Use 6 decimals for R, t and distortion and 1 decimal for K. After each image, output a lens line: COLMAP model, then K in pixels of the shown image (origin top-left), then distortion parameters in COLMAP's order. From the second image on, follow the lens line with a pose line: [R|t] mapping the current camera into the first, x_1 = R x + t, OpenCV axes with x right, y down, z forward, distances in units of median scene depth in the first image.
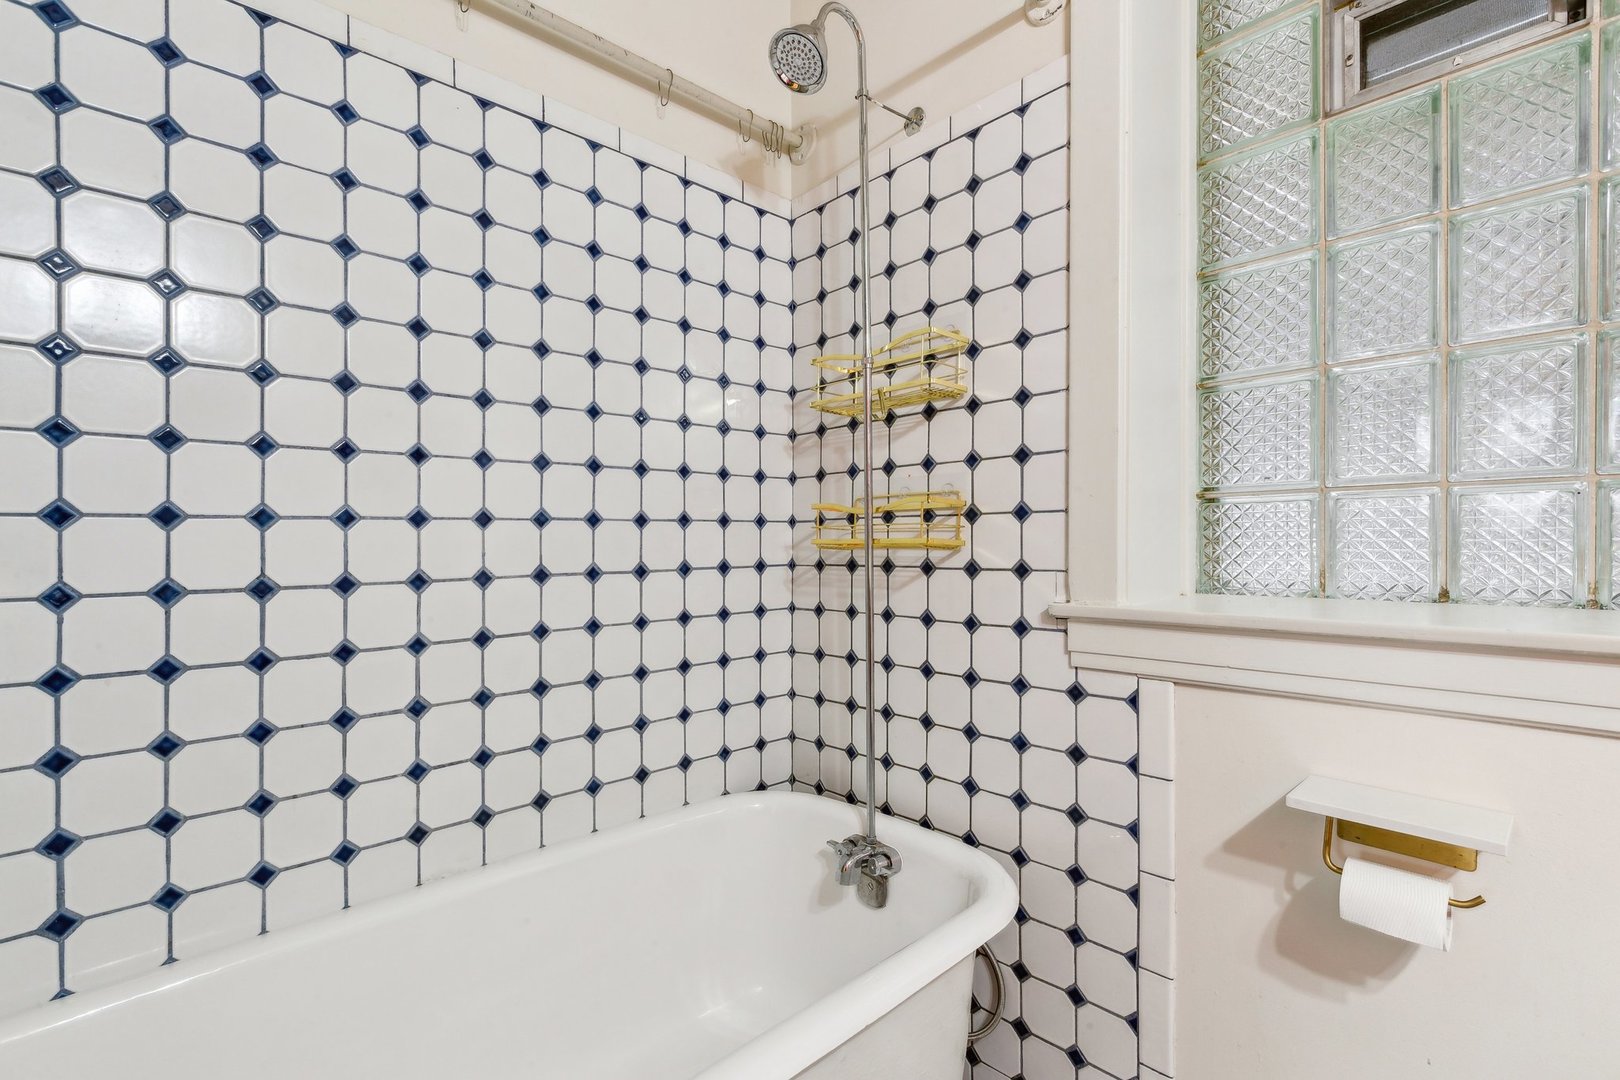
lens RADIAL K [[719.7, 0, 809.3], [0, 719.7, 547.2], [0, 0, 1]] dist [-0.001613, -0.000399]
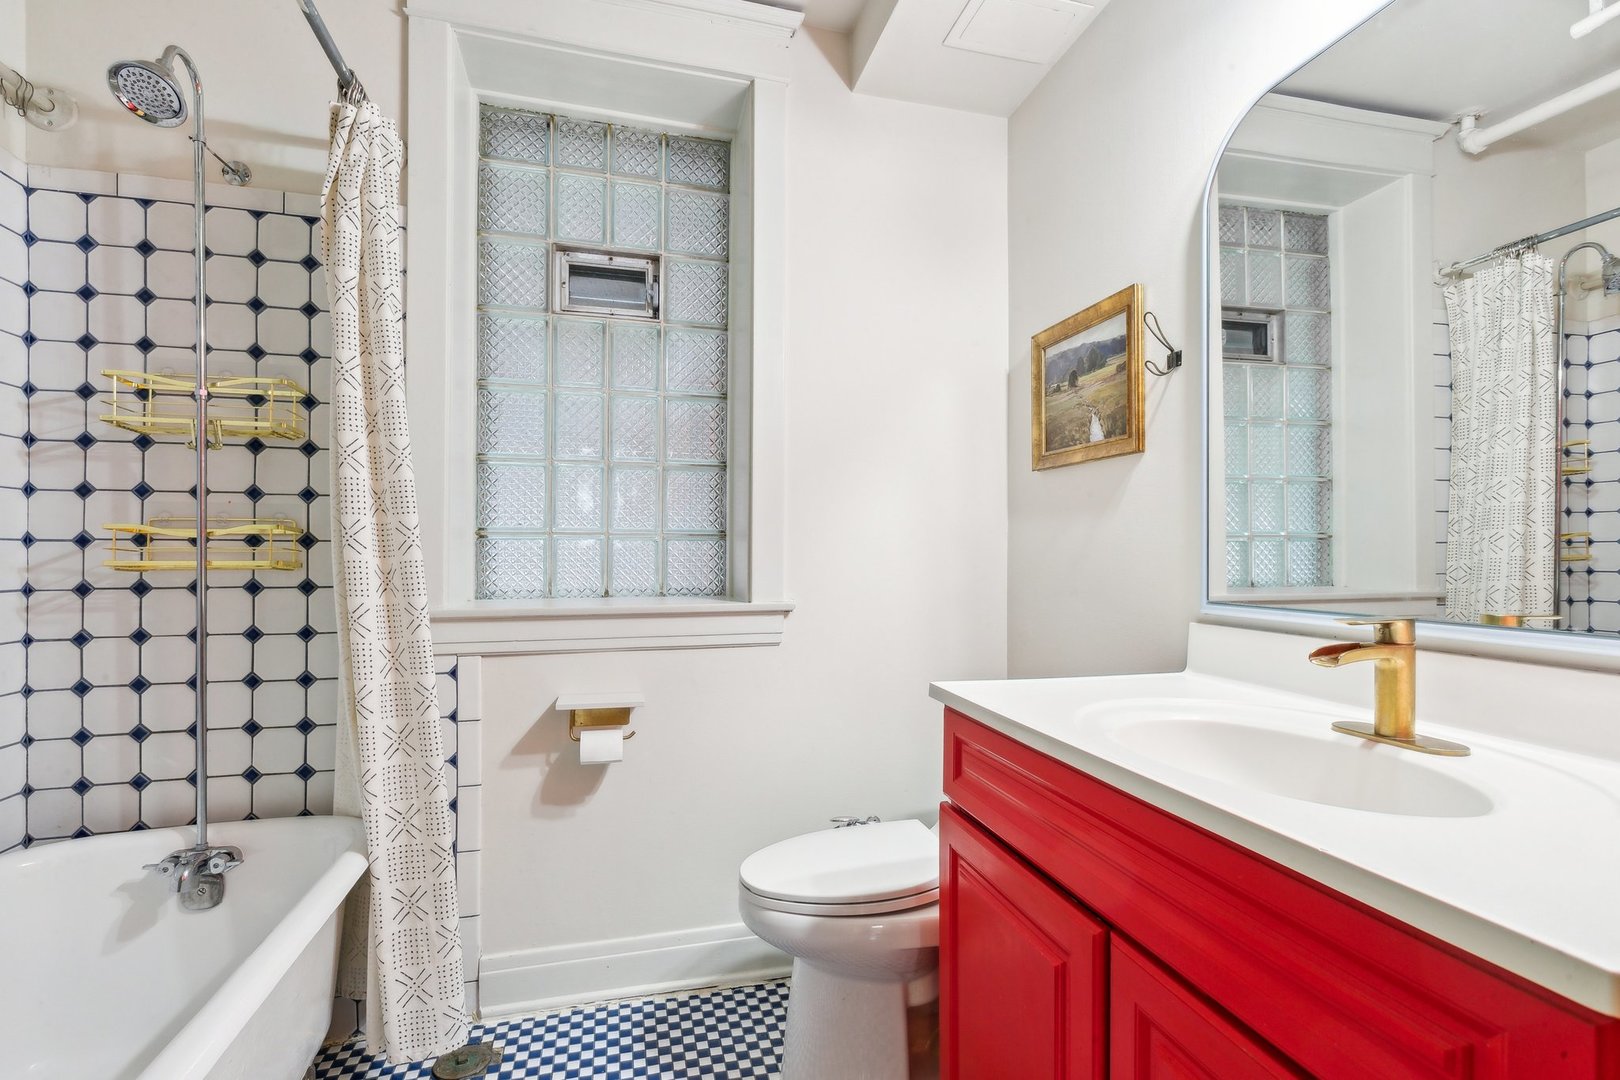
lens RADIAL K [[719.7, 0, 809.3], [0, 719.7, 547.2], [0, 0, 1]] dist [-0.001613, -0.000399]
pose [[0.461156, 0.019719, 0.887100, -0.465885], [-0.000158, 0.999755, -0.022141, -0.010196], [-0.887319, 0.010071, 0.461046, -0.291703]]
